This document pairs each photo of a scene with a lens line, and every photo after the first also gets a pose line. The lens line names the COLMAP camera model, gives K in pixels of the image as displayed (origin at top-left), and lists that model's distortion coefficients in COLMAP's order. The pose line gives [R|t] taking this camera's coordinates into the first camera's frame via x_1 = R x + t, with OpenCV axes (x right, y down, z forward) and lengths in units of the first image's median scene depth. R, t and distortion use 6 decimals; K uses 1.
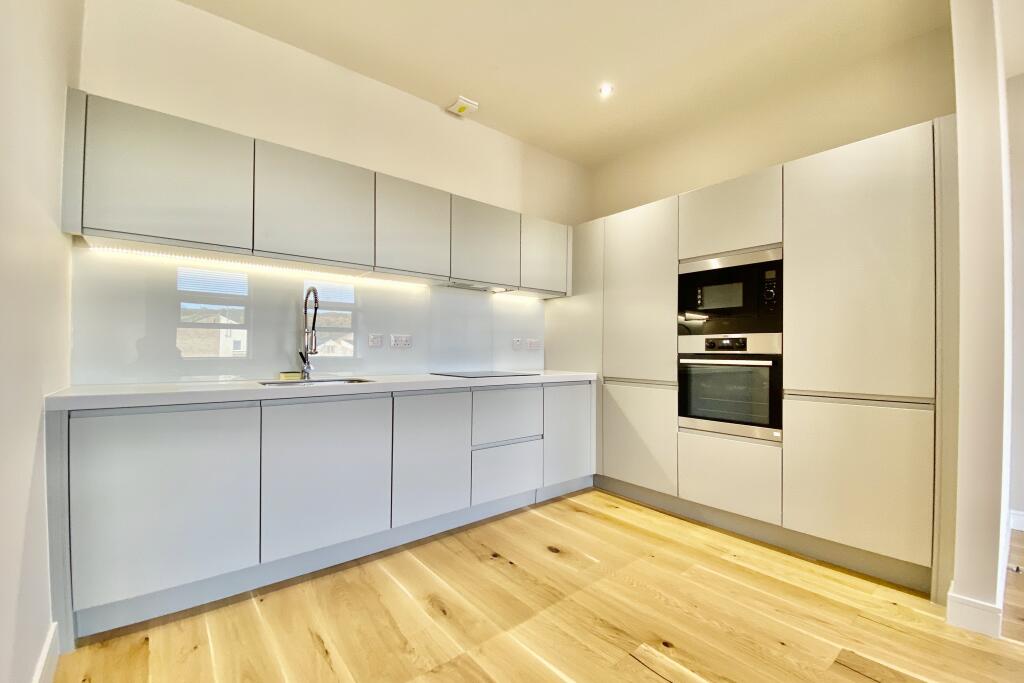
lens RADIAL K [[415.5, 0, 513.8], [0, 415.5, 348.9], [0, 0, 1]] dist [-0.014812, -0.000173]
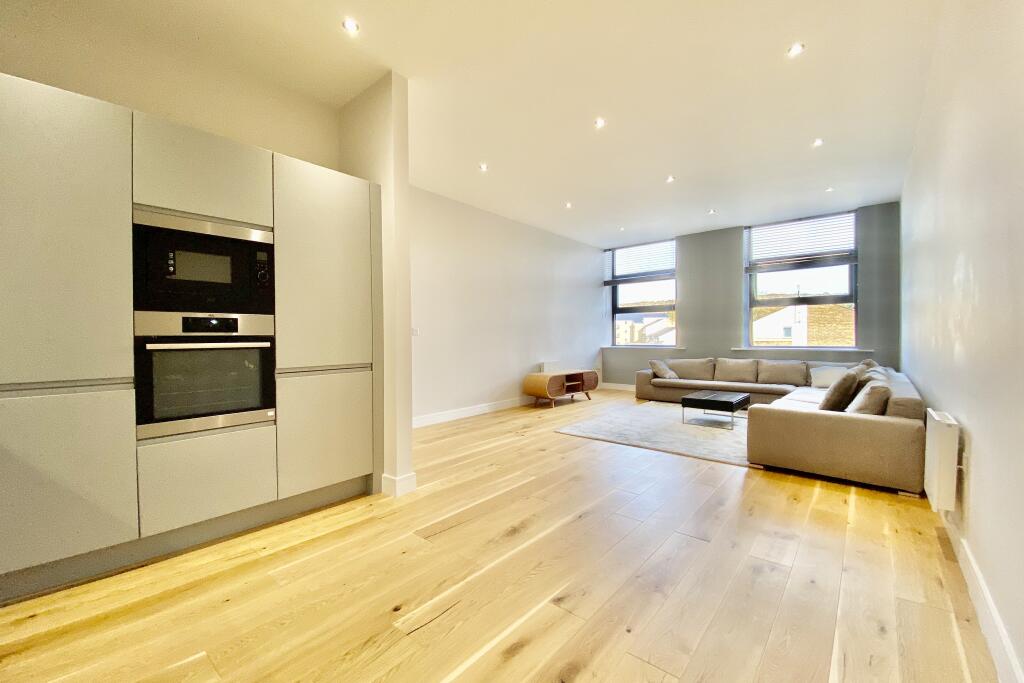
lens RADIAL K [[404.7, 0, 512.0], [0, 404.7, 341.5], [0, 0, 1]] dist [-0.023764, -0.000183]
pose [[-0.154478, -0.020380, 0.987786, -0.427760], [0.000040, 0.999787, 0.020634, 0.006677], [-0.987996, 0.003227, -0.154444, 0.549424]]
